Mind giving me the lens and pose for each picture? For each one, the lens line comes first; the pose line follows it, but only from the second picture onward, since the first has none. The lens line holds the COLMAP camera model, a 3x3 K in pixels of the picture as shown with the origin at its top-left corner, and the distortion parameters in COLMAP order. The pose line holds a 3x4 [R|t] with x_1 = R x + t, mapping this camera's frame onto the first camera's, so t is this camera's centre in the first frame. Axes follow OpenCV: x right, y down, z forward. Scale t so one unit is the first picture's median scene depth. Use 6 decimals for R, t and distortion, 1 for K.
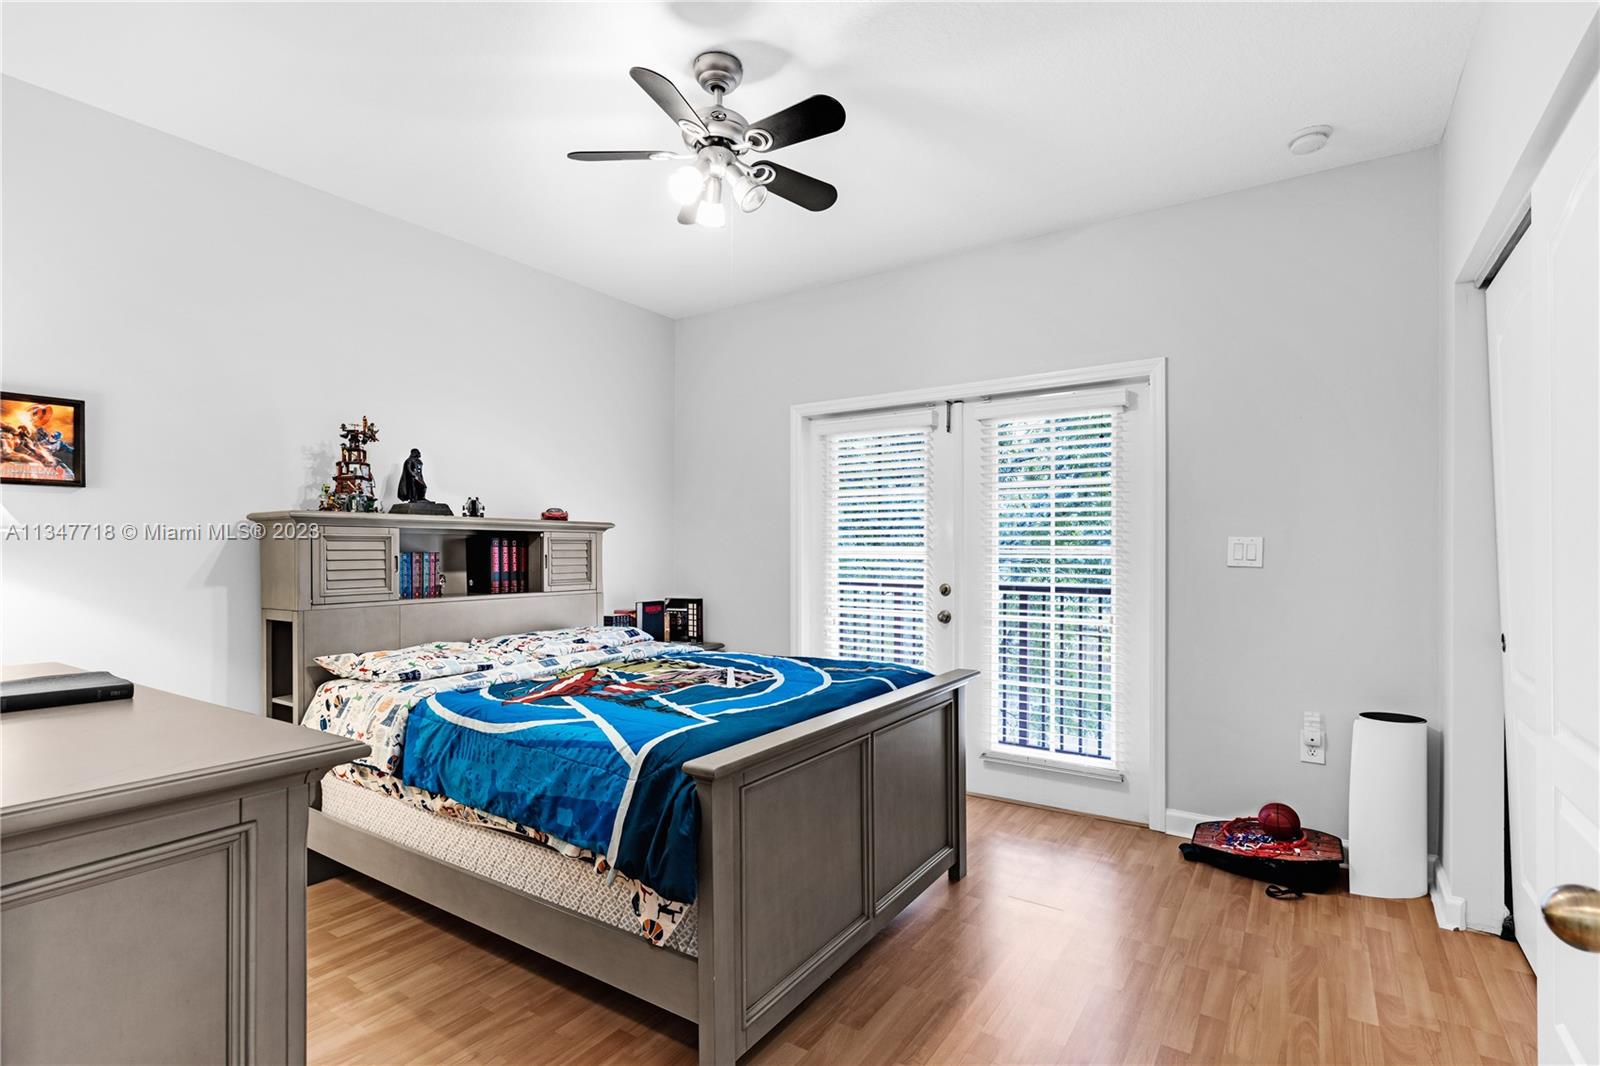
lens RADIAL K [[765.8, 0, 795.5], [0, 765.8, 539.7], [0, 0, 1]] dist [-0.002133, 0.000425]
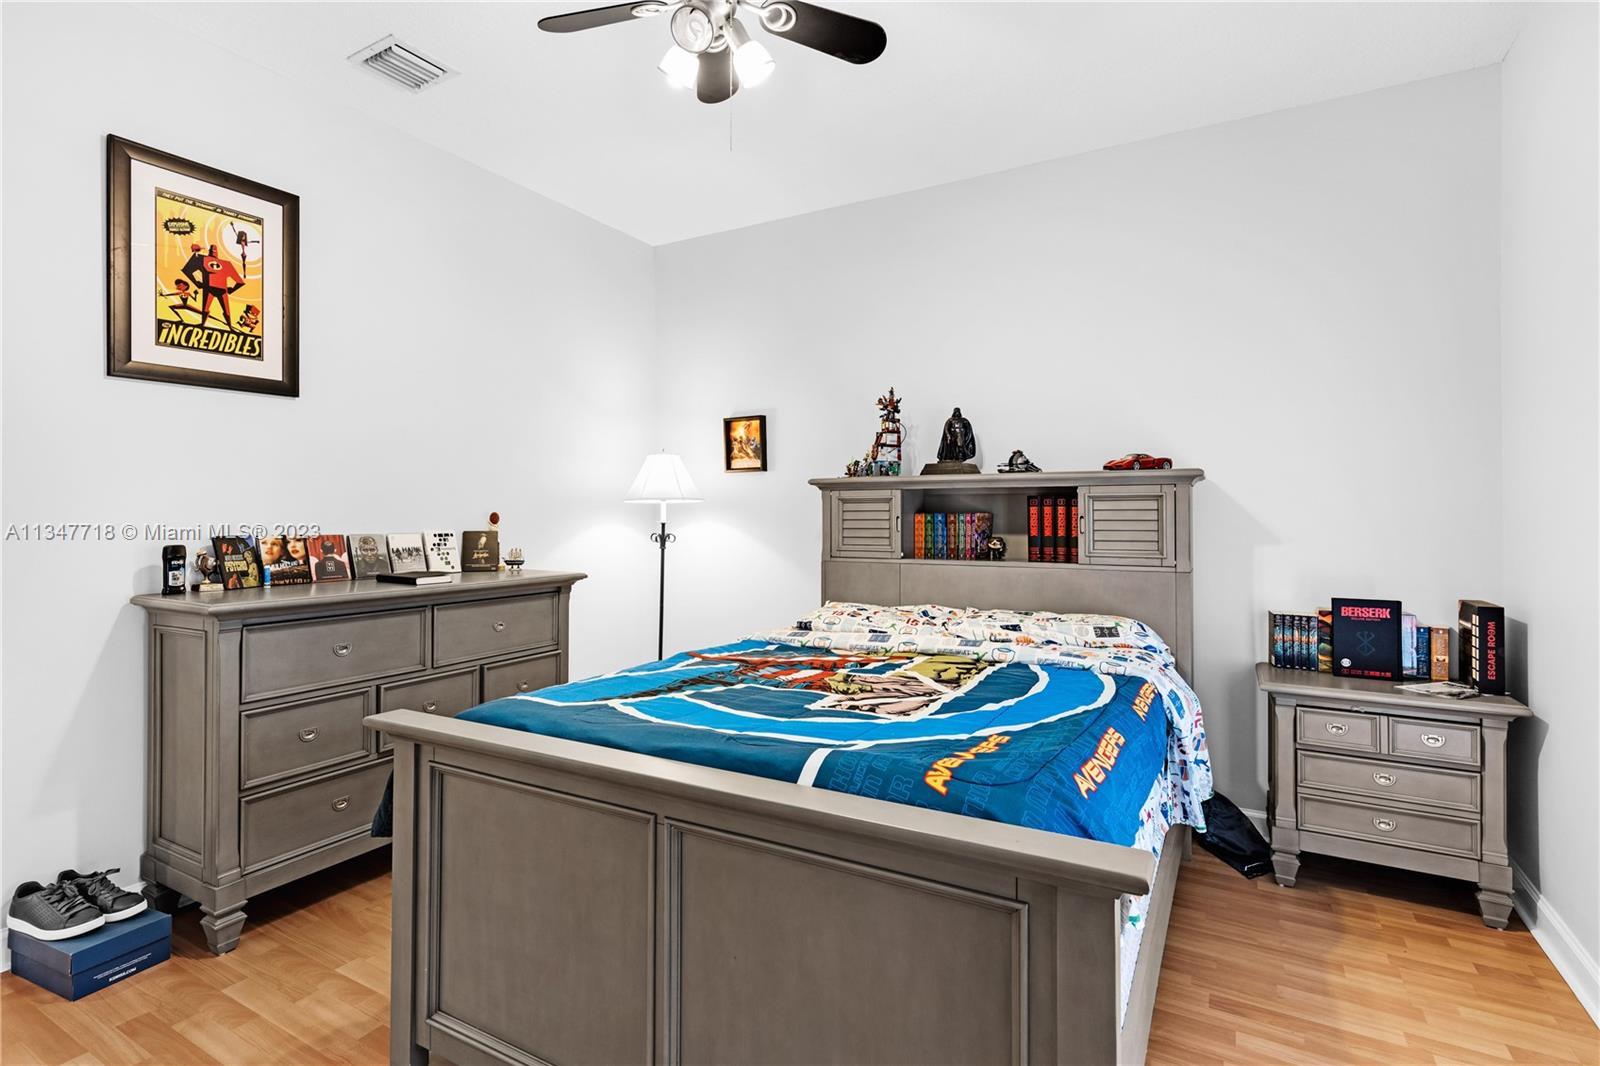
lens RADIAL K [[765.8, 0, 795.5], [0, 765.8, 539.7], [0, 0, 1]] dist [-0.002133, 0.000425]
pose [[0.065365, 0.036732, -0.997185, 0.508634], [0.018077, 0.999115, 0.037988, 0.010408], [0.997698, -0.020509, 0.064643, 0.781941]]
